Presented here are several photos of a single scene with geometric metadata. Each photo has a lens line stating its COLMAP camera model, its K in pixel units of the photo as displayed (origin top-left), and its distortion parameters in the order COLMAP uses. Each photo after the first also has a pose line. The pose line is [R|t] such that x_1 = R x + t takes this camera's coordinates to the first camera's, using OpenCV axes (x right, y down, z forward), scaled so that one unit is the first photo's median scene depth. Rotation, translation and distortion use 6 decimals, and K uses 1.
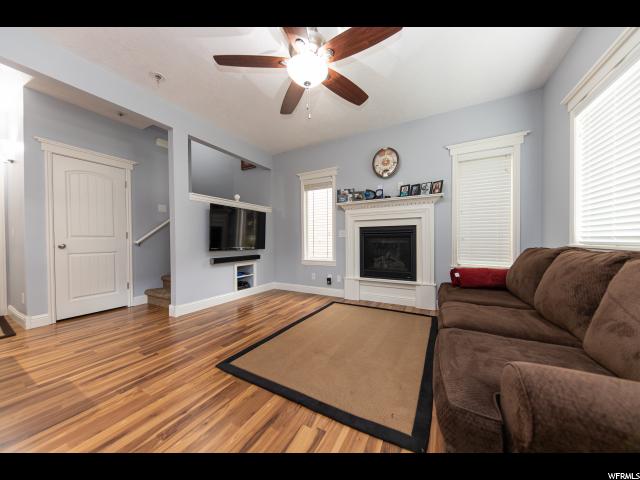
lens RADIAL K [[212.4, 0, 338.2], [0, 212.4, 243.6], [0, 0, 1]] dist [-0.010151, 0.000059]
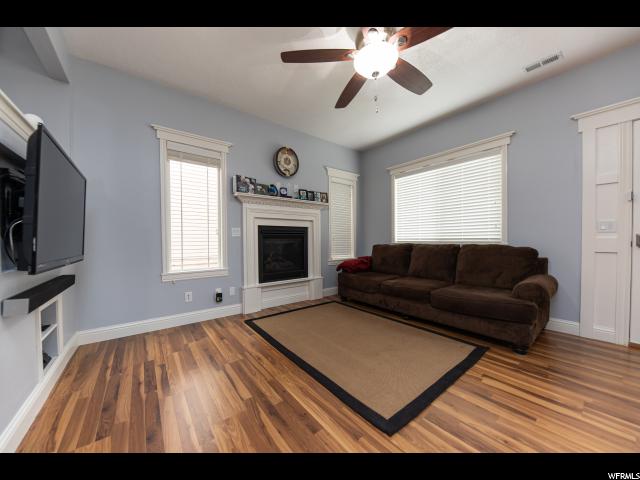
lens RADIAL K [[212.4, 0, 316.6], [0, 212.4, 241.7], [0, 0, 1]] dist [-0.010151, 0.000059]
pose [[0.464624, -0.004952, 0.885494, -0.581979], [0.015175, 0.999882, -0.002370, -0.005732], [-0.885378, 0.014539, 0.464645, 0.417001]]
